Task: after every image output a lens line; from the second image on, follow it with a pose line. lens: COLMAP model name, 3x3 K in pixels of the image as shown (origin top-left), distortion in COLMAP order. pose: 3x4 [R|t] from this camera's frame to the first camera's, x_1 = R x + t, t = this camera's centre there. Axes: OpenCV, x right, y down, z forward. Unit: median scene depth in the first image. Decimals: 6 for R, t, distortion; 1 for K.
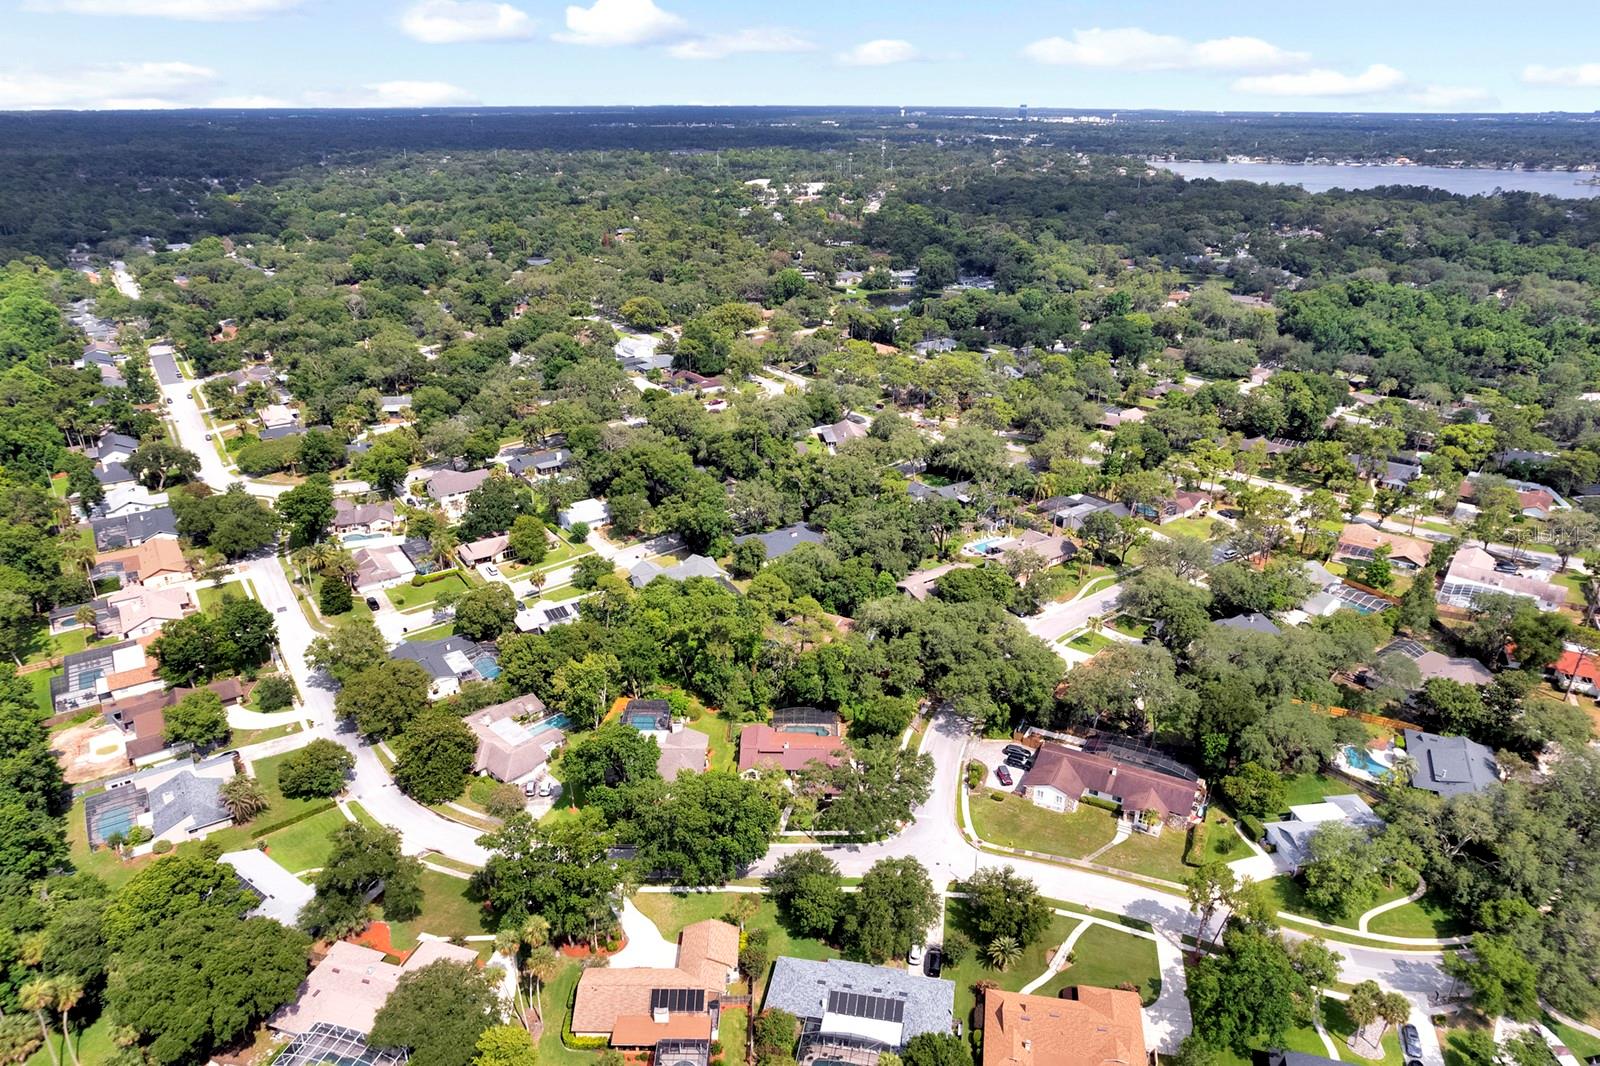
lens RADIAL K [[1016.4, 0, 795.3], [0, 1016.4, 538.9], [0, 0, 1]] dist [-0.071772, 0.068544]
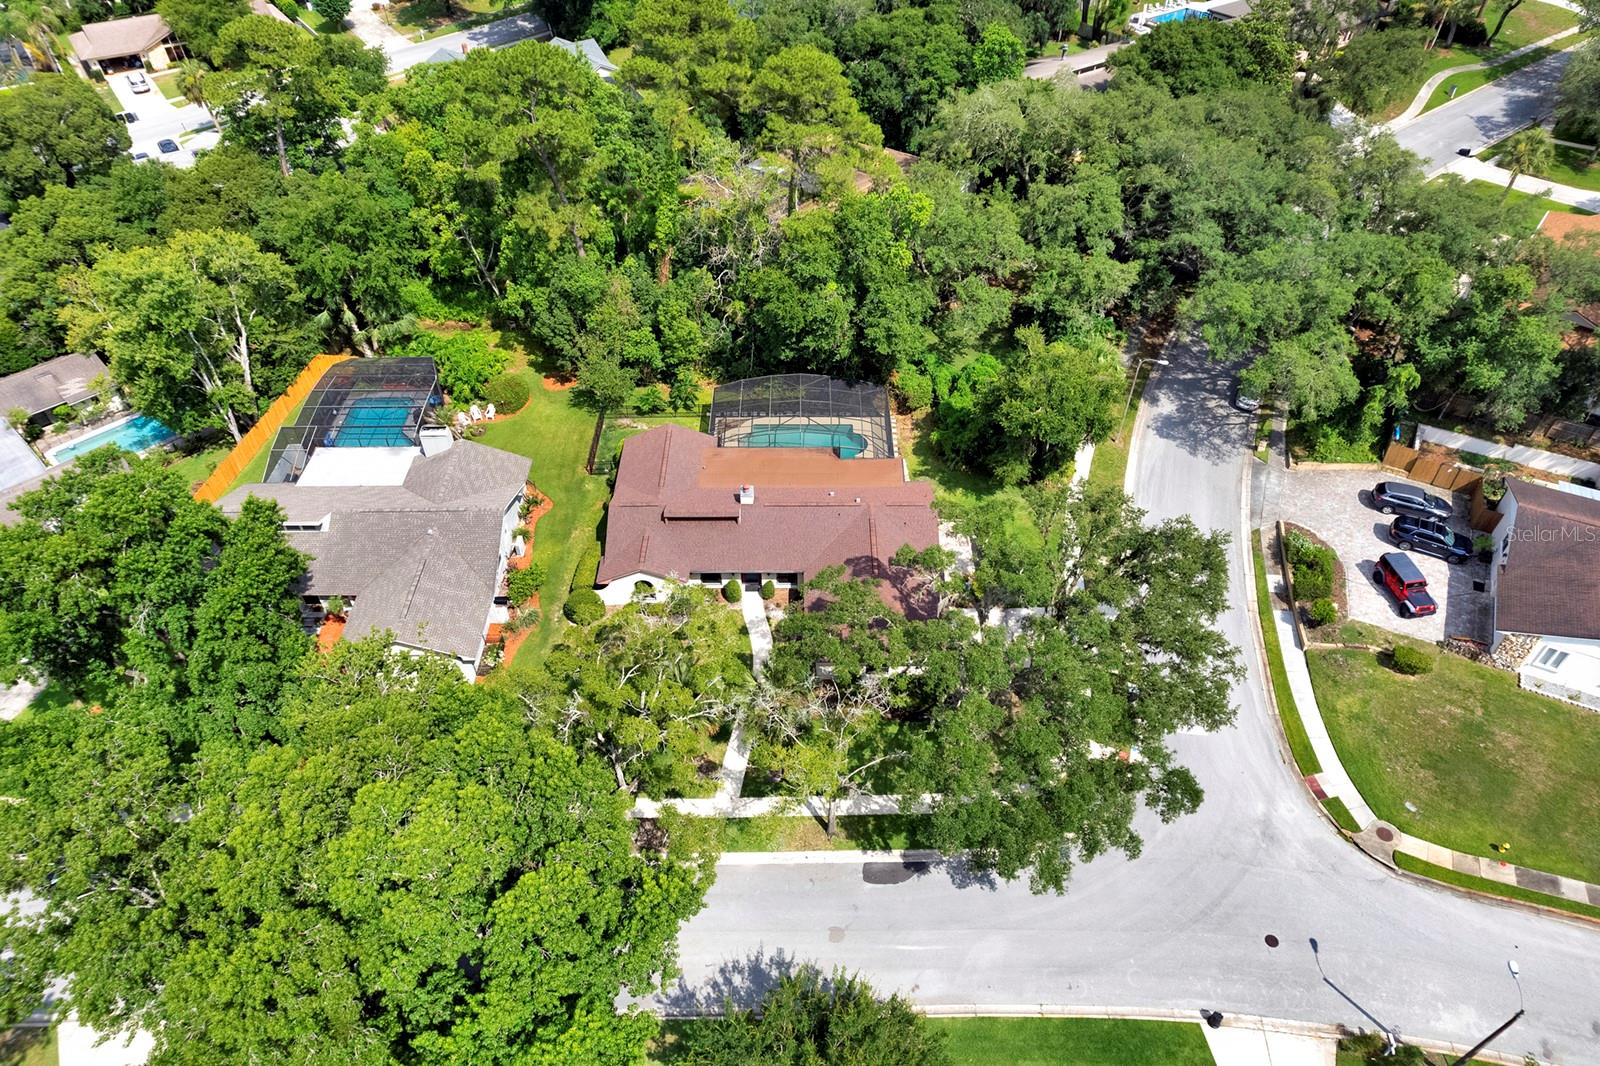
lens RADIAL K [[1016.4, 0, 795.3], [0, 1016.4, 538.9], [0, 0, 1]] dist [-0.071772, 0.068544]
pose [[0.999887, -0.013972, 0.005507, 0.004753], [0.011165, 0.936808, 0.349666, 0.093359], [-0.010044, -0.349565, 0.936858, 0.633383]]
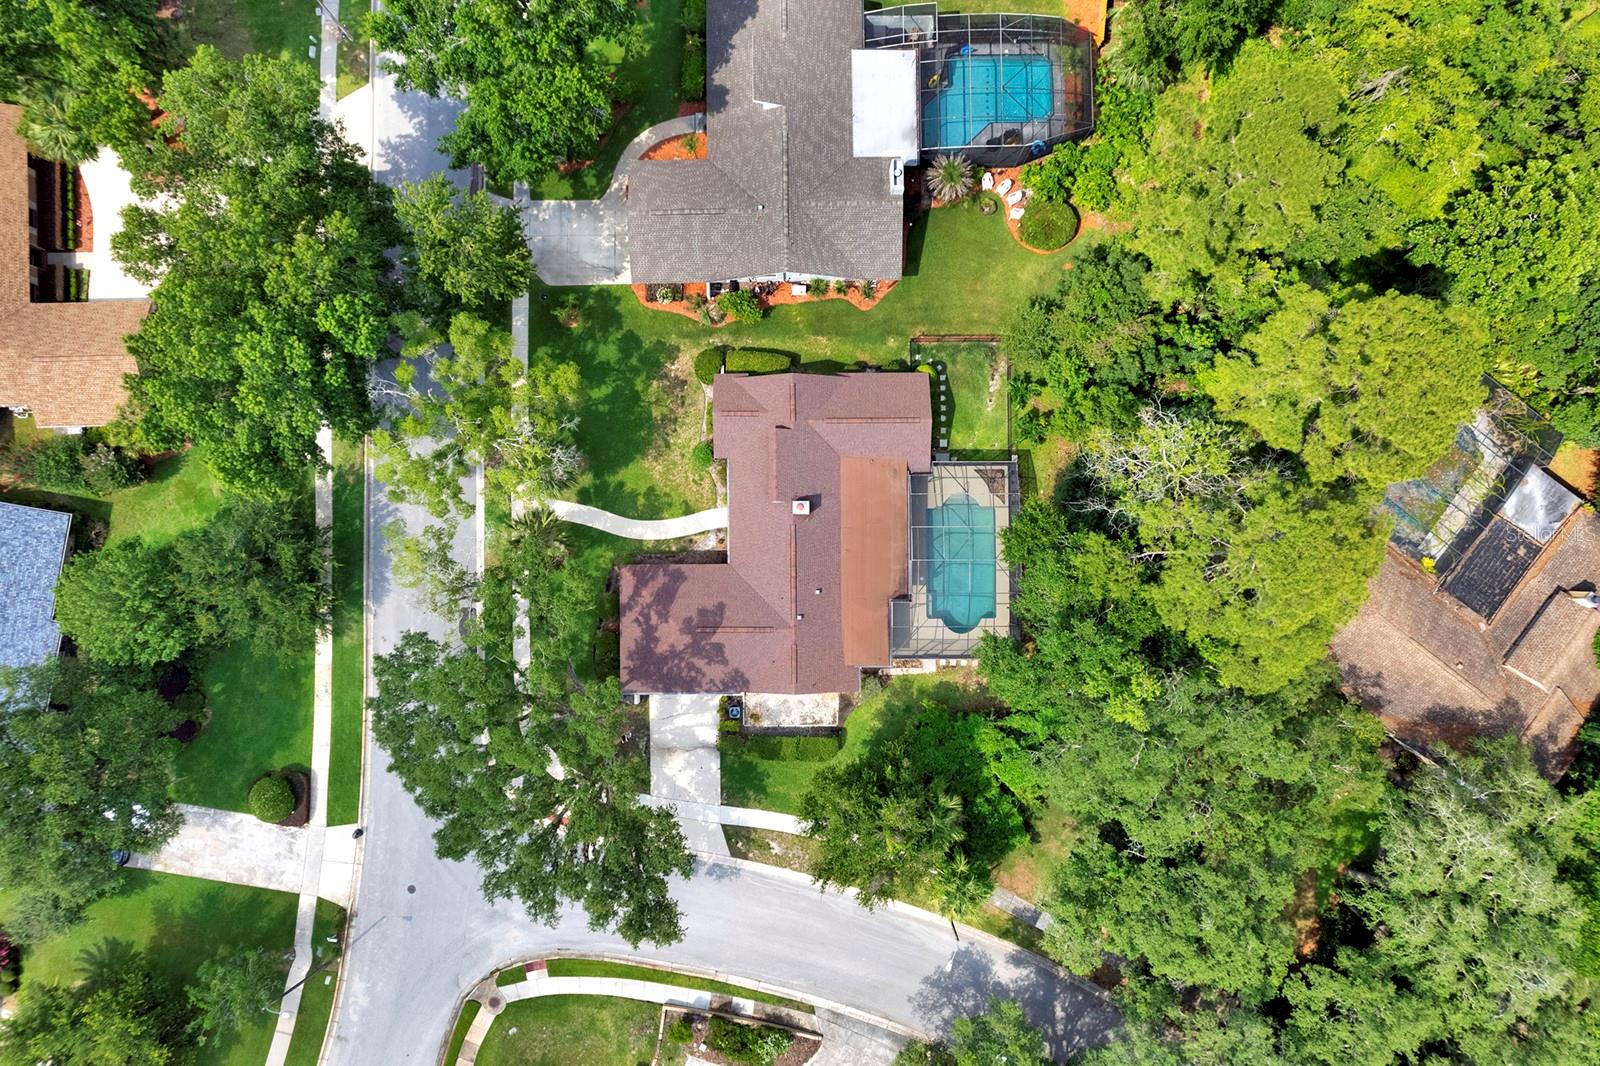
lens RADIAL K [[1016.4, 0, 795.3], [0, 1016.4, 538.9], [0, 0, 1]] dist [-0.071772, 0.068544]
pose [[0.020793, 0.999733, -0.010114, 0.004640], [-0.392346, 0.017464, 0.919652, -0.096090], [0.919583, -0.015154, 0.392604, 0.805545]]
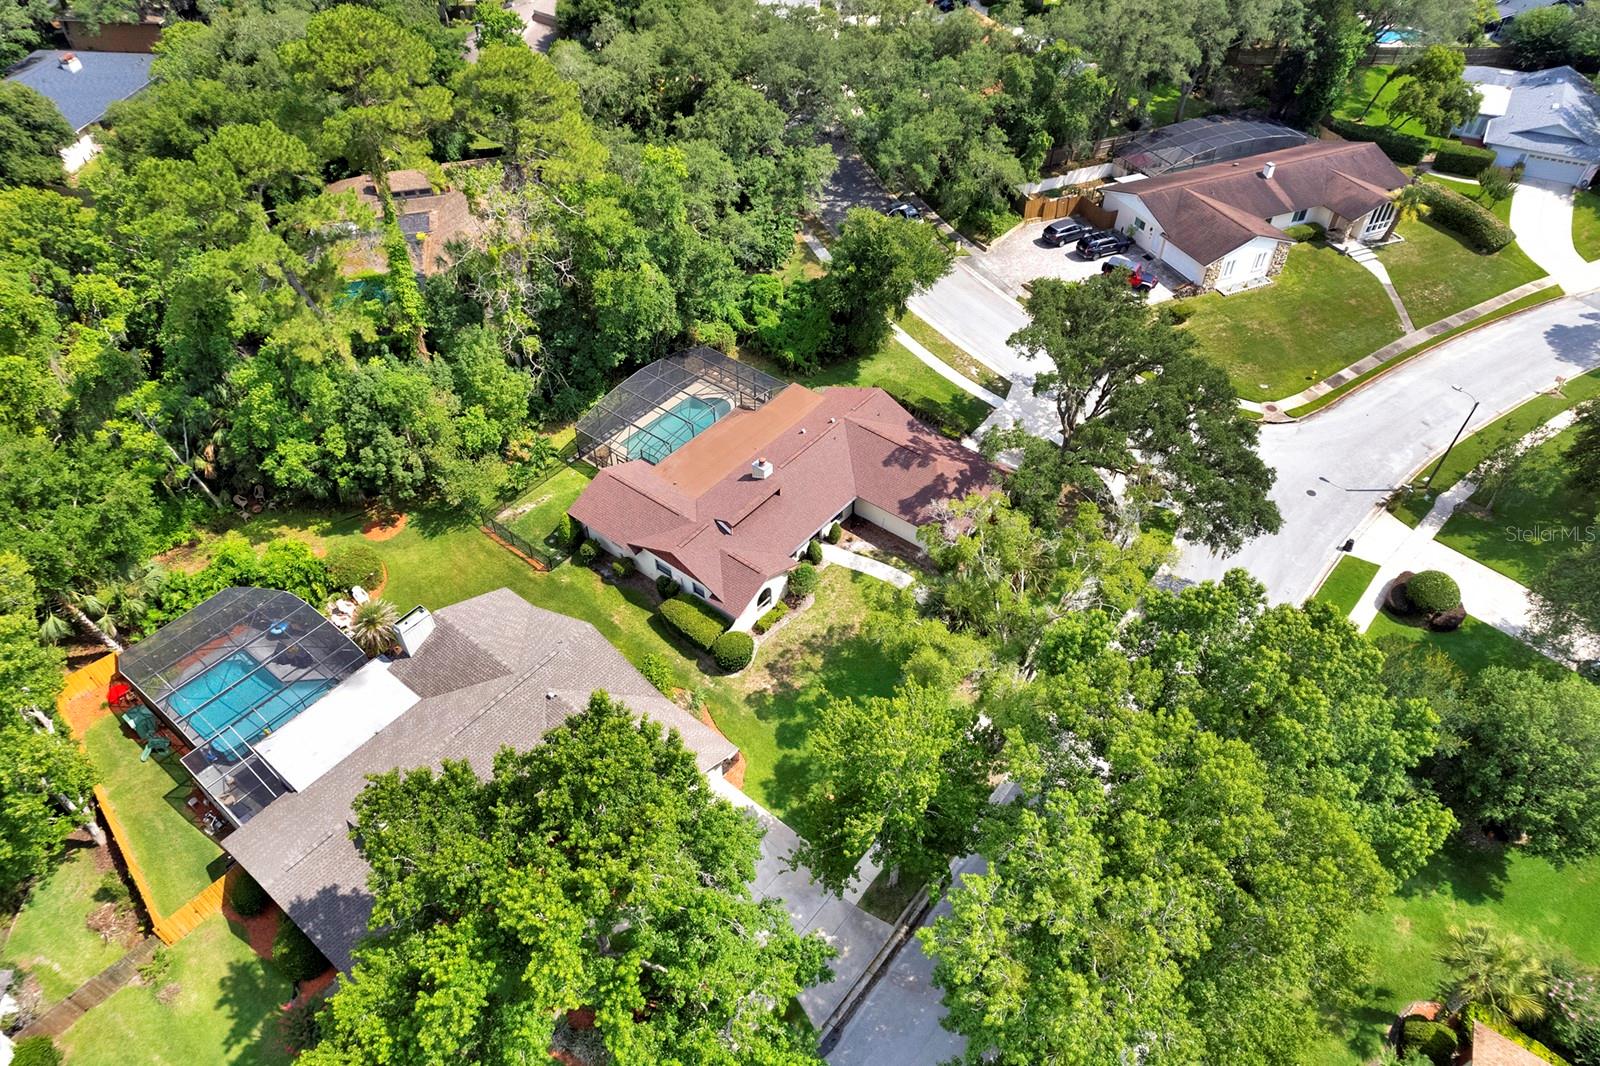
lens RADIAL K [[1016.4, 0, 795.3], [0, 1016.4, 538.9], [0, 0, 1]] dist [-0.071772, 0.068544]
pose [[0.616673, -0.550162, 0.563060, -0.184250], [0.312937, 0.827631, 0.465938, 0.068220], [-0.722347, -0.111129, 0.682543, 0.712842]]
